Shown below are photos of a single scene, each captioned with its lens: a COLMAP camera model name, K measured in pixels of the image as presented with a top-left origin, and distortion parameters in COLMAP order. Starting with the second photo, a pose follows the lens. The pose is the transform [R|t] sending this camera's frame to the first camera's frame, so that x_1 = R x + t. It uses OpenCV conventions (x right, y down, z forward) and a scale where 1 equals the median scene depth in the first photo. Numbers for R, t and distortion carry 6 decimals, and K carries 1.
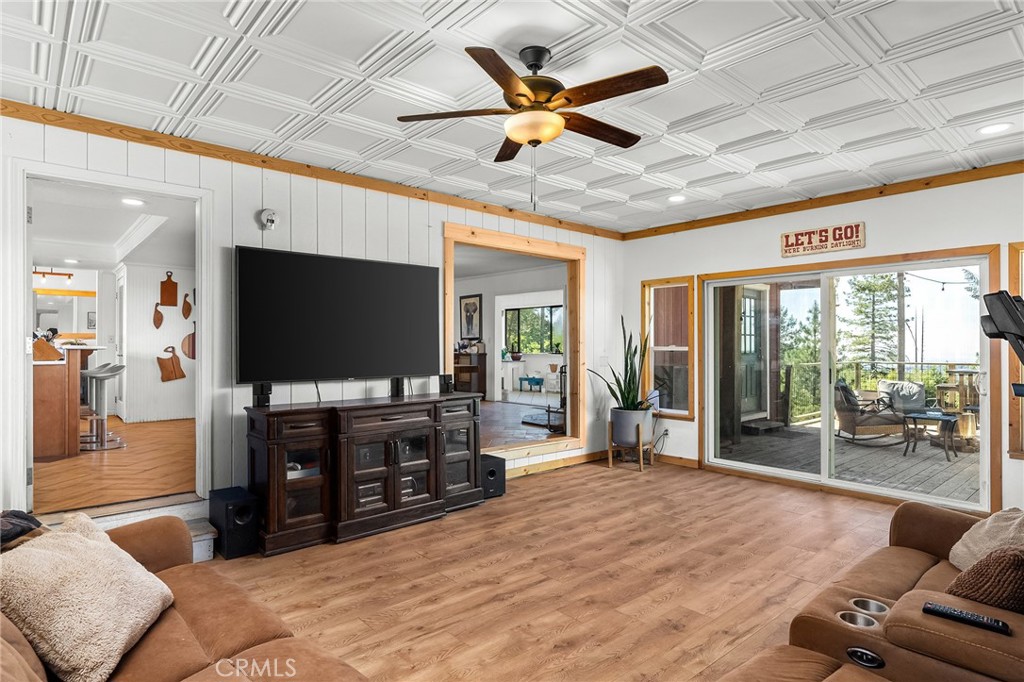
lens RADIAL K [[561.2, 0, 511.4], [0, 561.2, 341.2], [0, 0, 1]] dist [0.000269, -0.000383]
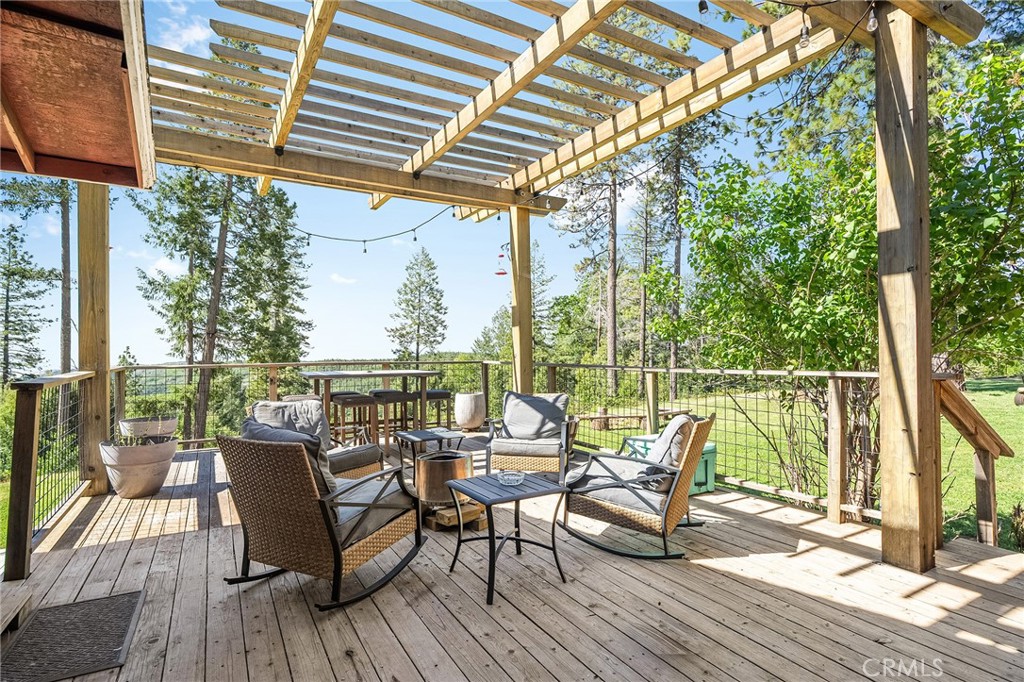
lens RADIAL K [[515.6, 0, 511.1], [0, 515.6, 344.3], [0, 0, 1]] dist [-0.000298, -0.000069]
pose [[0.204012, 0.007519, 0.978940, 0.601275], [-0.004350, 0.999968, -0.006774, 0.052728], [-0.978959, -0.002876, 0.204038, 1.536050]]
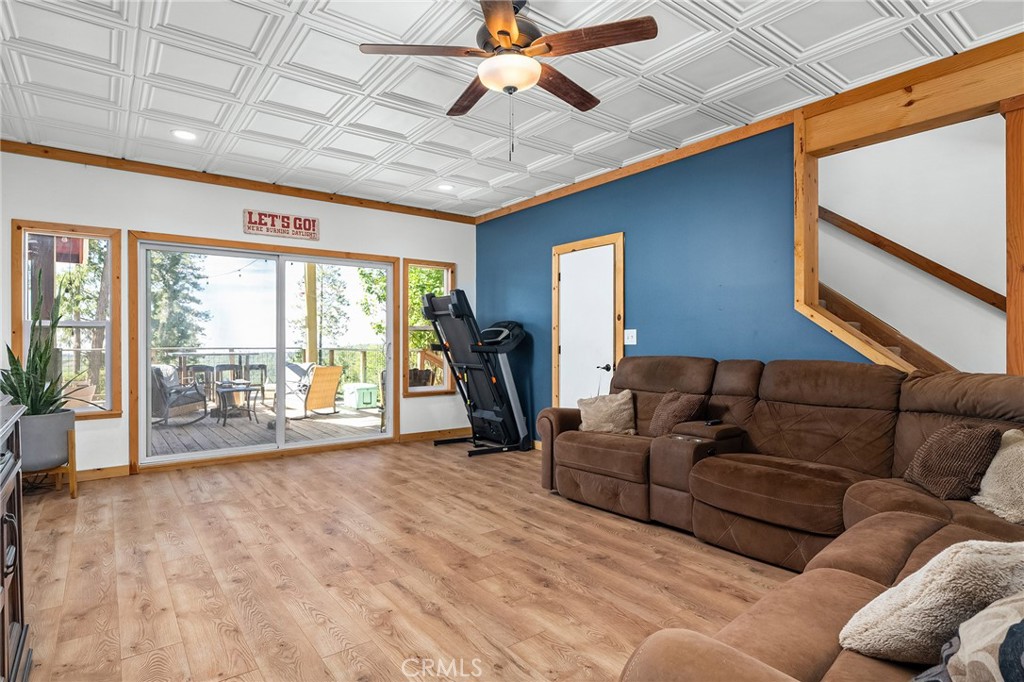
lens RADIAL K [[538.9, 0, 512.1], [0, 538.9, 341.8], [0, 0, 1]] dist [-0.002789, 0.001822]
pose [[0.071621, -0.003550, 0.997426, -0.559548], [-0.006529, 0.999971, 0.004028, 0.046791], [-0.997411, -0.006801, 0.071596, 0.593978]]
